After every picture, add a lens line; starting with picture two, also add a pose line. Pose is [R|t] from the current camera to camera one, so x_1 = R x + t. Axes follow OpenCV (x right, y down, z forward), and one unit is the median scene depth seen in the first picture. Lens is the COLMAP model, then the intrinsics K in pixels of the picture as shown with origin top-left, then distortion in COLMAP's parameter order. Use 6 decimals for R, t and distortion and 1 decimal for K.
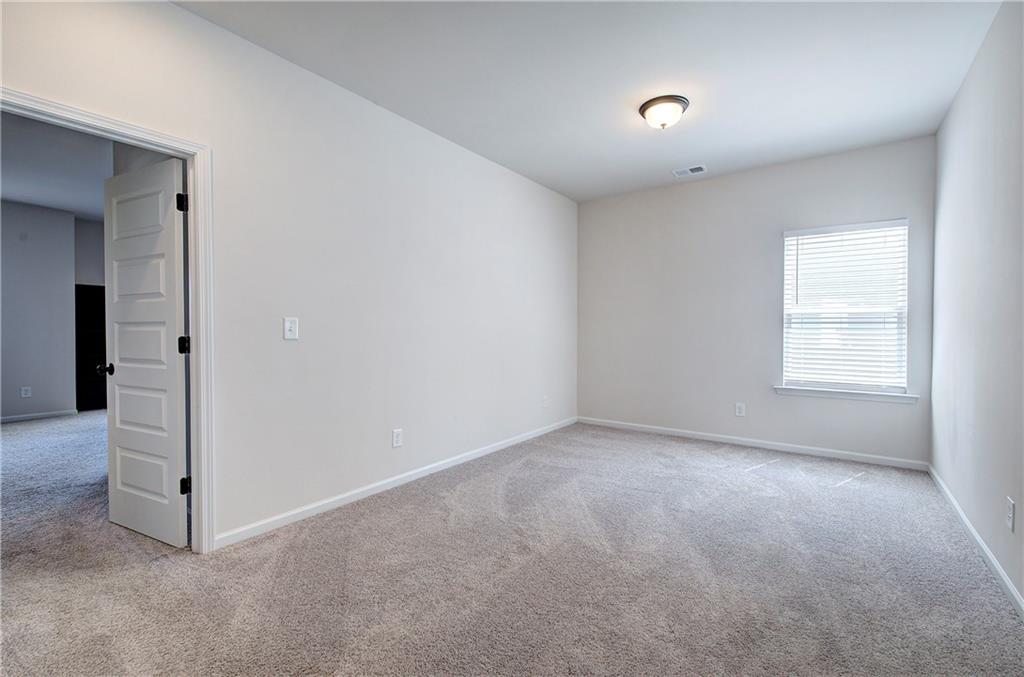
lens RADIAL K [[438.7, 0, 515.7], [0, 438.7, 334.9], [0, 0, 1]] dist [0.001007, 0.000465]
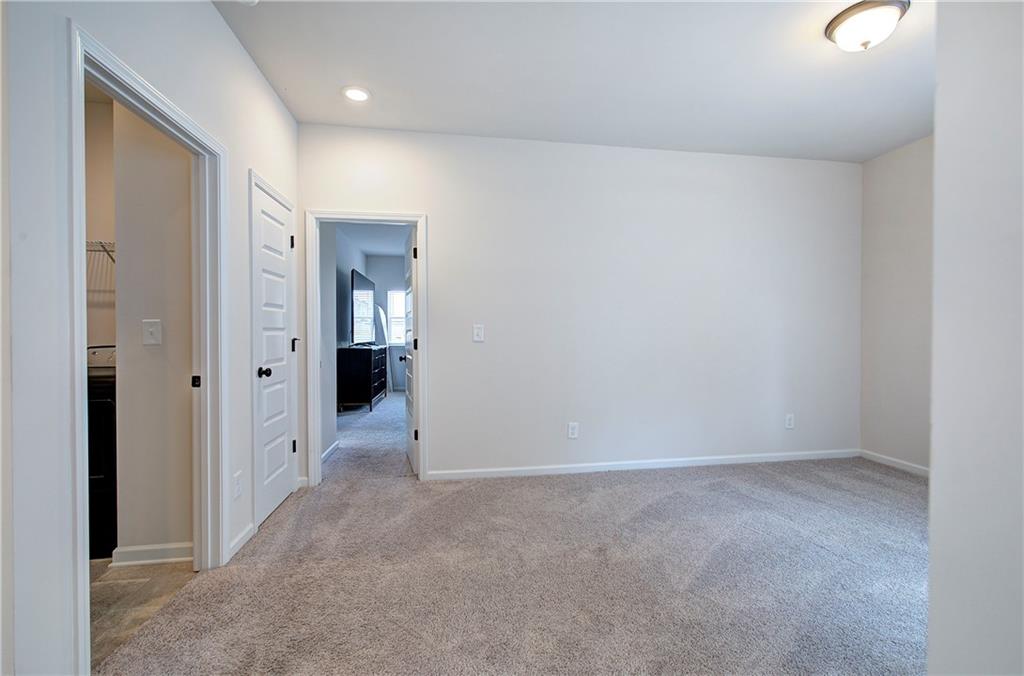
lens RADIAL K [[438.7, 0, 515.7], [0, 438.7, 334.4], [0, 0, 1]] dist [0.001007, 0.000465]
pose [[0.703581, -0.005947, -0.710590, 0.490301], [-0.001368, 0.999952, -0.009723, 0.001564], [0.710614, 0.007812, 0.703539, 0.123508]]
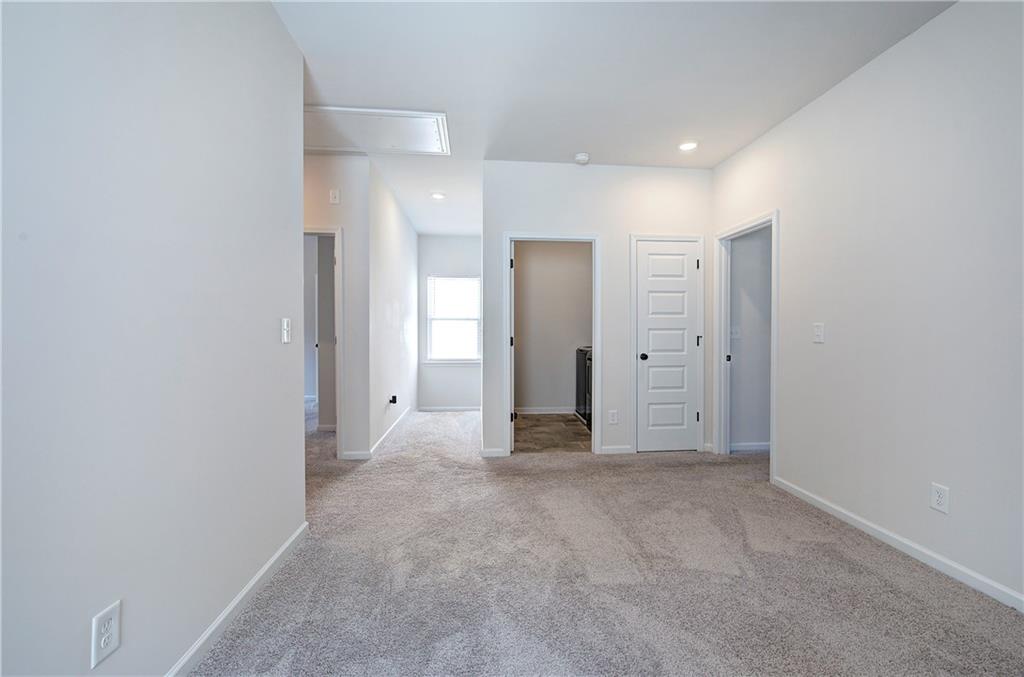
lens RADIAL K [[438.7, 0, 515.7], [0, 438.7, 334.9], [0, 0, 1]] dist [0.001007, 0.000465]
pose [[-0.750363, 0.000891, -0.661025, 0.758816], [-0.010843, 0.999848, 0.013656, -0.017250], [0.660937, 0.017415, -0.750239, 1.236804]]
